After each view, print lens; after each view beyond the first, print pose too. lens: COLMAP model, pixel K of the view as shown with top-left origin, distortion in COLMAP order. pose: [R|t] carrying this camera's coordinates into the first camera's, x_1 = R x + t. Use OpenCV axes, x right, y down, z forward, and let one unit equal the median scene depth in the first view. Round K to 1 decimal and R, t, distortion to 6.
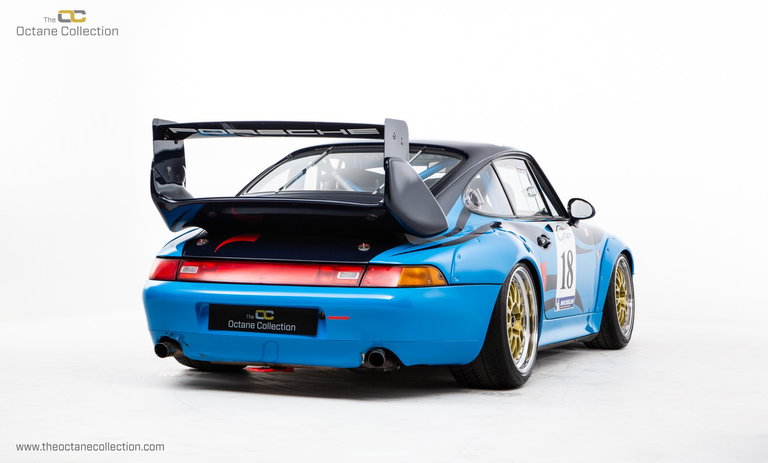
lens RADIAL K [[1452.5, 0, 384.0], [0, 1452.5, 231.5], [0, 0, 1]] dist [0.271512, 0.045445]
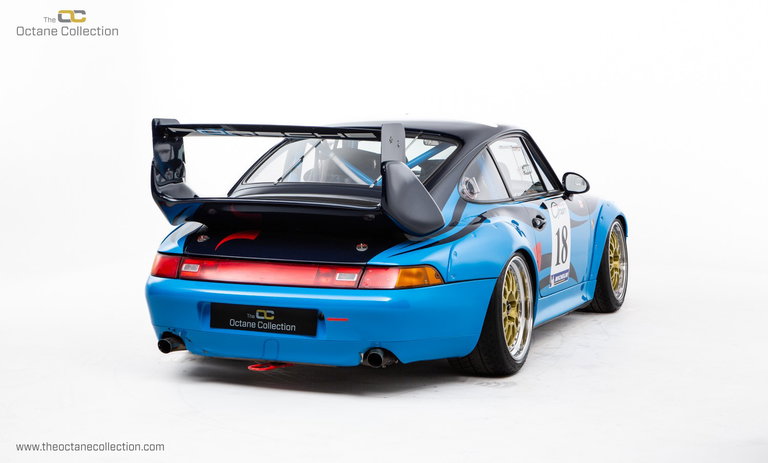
lens RADIAL K [[1452.5, 0, 384.0], [0, 1452.5, 231.5], [0, 0, 1]] dist [0.271512, 0.045445]
pose [[0.999972, -0.007175, 0.002255, -0.000492], [0.006983, 0.997077, 0.076088, -0.074847], [-0.002795, -0.076070, 0.997099, -0.013676]]
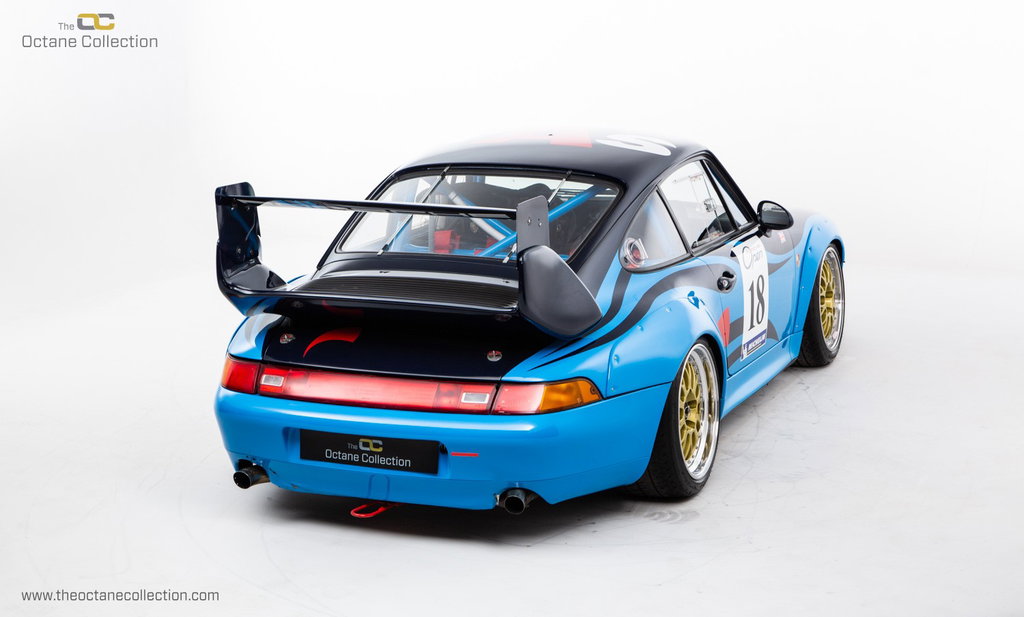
lens RADIAL K [[1936.6, 0, 512.0], [0, 1936.6, 308.5], [0, 0, 1]] dist [0.271512, 0.045445]
pose [[0.999639, -0.025995, -0.006792, 0.003268], [0.026795, 0.983134, 0.180912, -0.195099], [0.001974, -0.181028, 0.983476, -0.018947]]
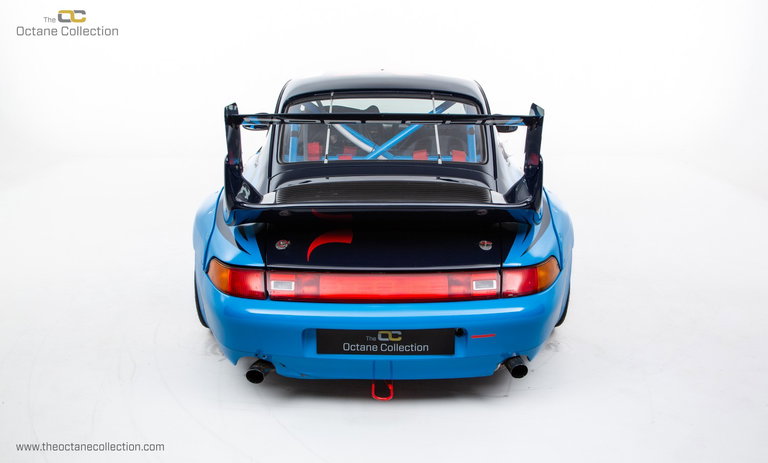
lens RADIAL K [[731.9, 0, 384.0], [0, 731.9, 231.5], [0, 0, 1]] dist [0.010127, 0.003752]
pose [[0.923547, -0.121982, 0.363568, -0.227434], [0.020969, 0.962706, 0.269735, -0.116604], [-0.382912, -0.241489, 0.891662, 0.599168]]
